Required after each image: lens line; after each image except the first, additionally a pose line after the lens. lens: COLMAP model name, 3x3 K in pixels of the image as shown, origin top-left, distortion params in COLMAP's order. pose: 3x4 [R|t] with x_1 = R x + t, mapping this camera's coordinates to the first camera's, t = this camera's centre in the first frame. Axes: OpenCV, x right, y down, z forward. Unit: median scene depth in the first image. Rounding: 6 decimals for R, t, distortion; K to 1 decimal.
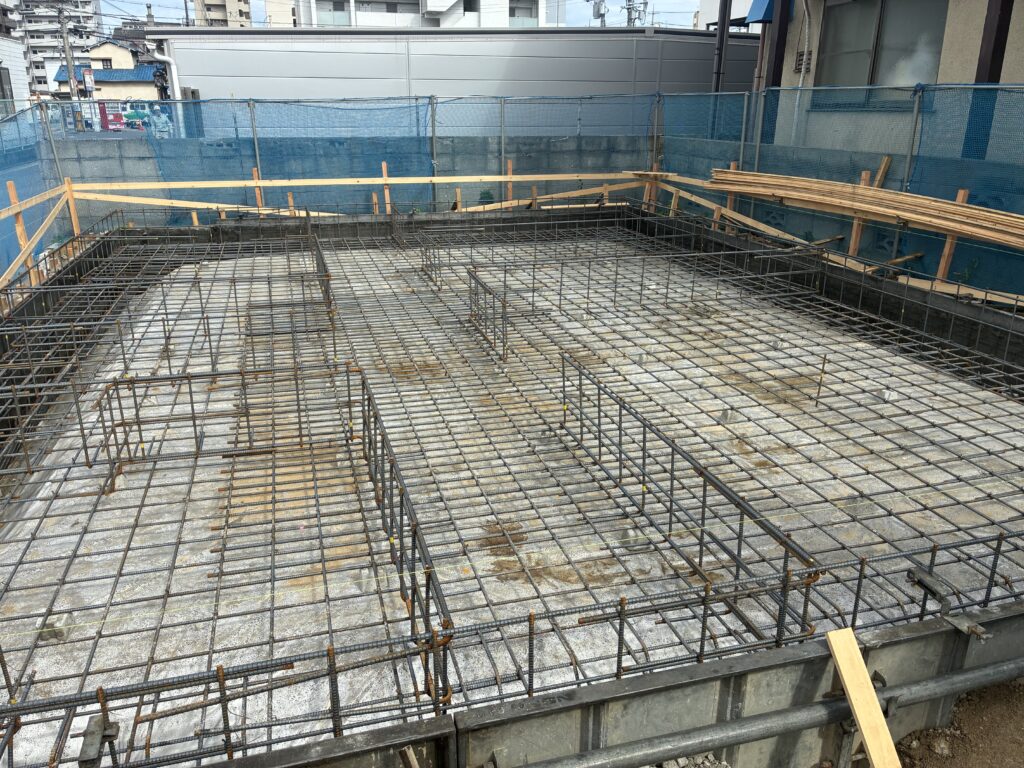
lens RADIAL K [[779.9, 0, 504.3], [0, 779.9, 376.9], [0, 0, 1]] dist [0.046171, -0.068172]
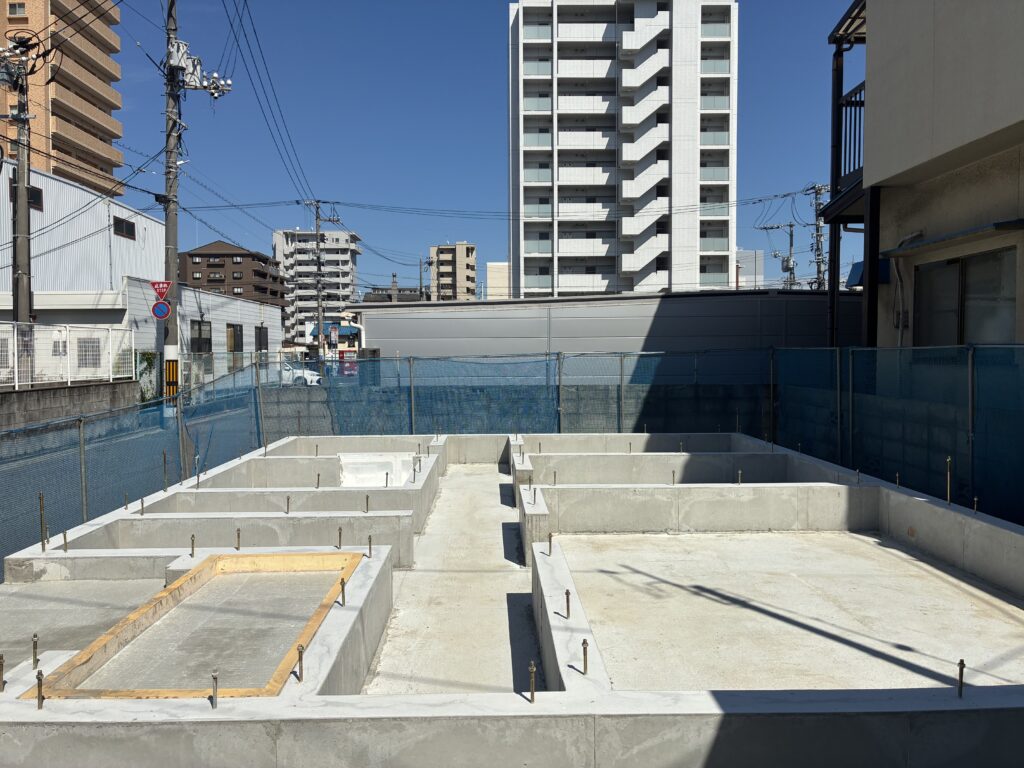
lens RADIAL K [[780.0, 0, 499.2], [0, 780.0, 386.2], [0, 0, 1]] dist [0.050228, -0.066414]
pose [[0.964895, 0.003050, -0.262619, 0.134289], [-0.077389, 0.958839, -0.273201, 0.015849], [0.250976, 0.283934, 0.925415, -0.088627]]
